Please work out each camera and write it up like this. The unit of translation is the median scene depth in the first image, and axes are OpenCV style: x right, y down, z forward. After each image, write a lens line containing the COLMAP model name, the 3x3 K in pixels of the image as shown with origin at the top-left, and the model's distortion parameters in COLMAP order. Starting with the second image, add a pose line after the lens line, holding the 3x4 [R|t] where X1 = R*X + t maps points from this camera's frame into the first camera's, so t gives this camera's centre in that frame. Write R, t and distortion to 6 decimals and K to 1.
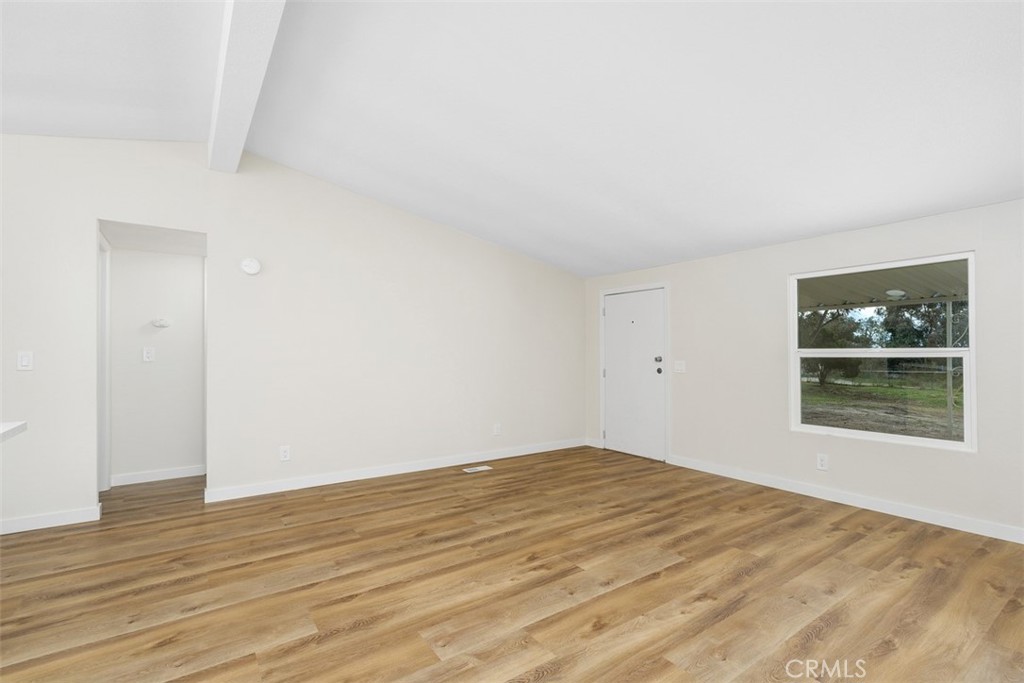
lens RADIAL K [[465.1, 0, 511.0], [0, 465.1, 354.2], [0, 0, 1]] dist [-0.000288, -0.000038]
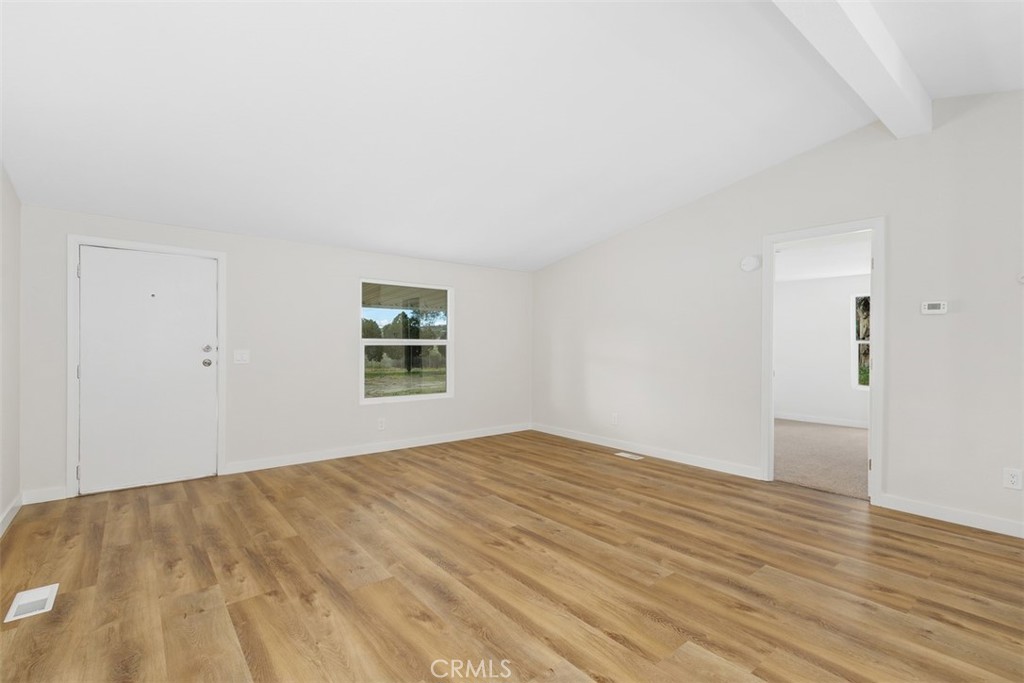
lens RADIAL K [[463.7, 0, 507.9], [0, 463.7, 343.0], [0, 0, 1]] dist [-0.001072, -0.000237]
pose [[-0.066900, 0.000030, 0.997760, -0.826080], [-0.005844, 0.999983, -0.000422, -0.001054], [-0.997743, -0.005859, -0.066899, 0.893130]]
